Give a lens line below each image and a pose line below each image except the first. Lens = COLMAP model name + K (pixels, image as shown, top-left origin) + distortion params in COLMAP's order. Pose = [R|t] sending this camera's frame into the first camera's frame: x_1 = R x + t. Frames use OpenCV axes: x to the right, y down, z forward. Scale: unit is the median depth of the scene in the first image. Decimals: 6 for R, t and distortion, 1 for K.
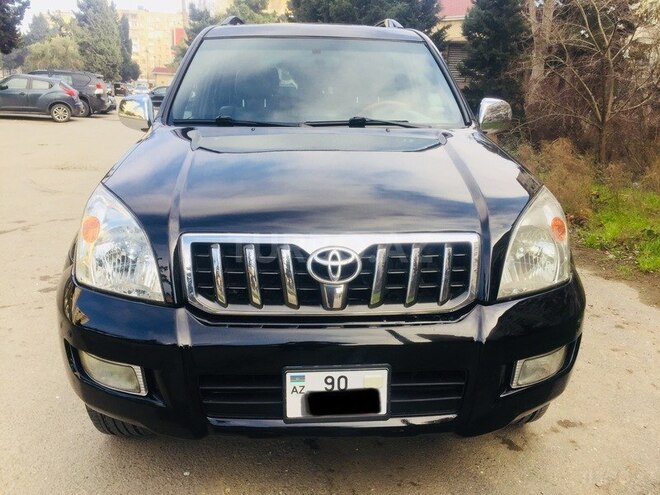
lens RADIAL K [[559.2, 0, 330.0], [0, 559.2, 247.5], [0, 0, 1]] dist [-0.001866, -0.016940]
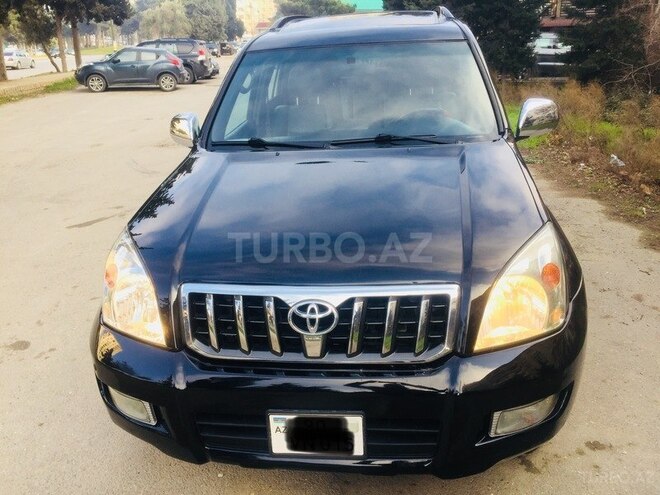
lens RADIAL K [[559.1, 0, 330.0], [0, 559.1, 247.5], [0, 0, 1]] dist [0.047867, -0.111187]
pose [[0.978723, -0.000970, -0.205185, 0.252623], [0.021674, 0.994883, 0.098679, -0.200626], [0.204039, -0.101027, 0.973736, -0.023060]]
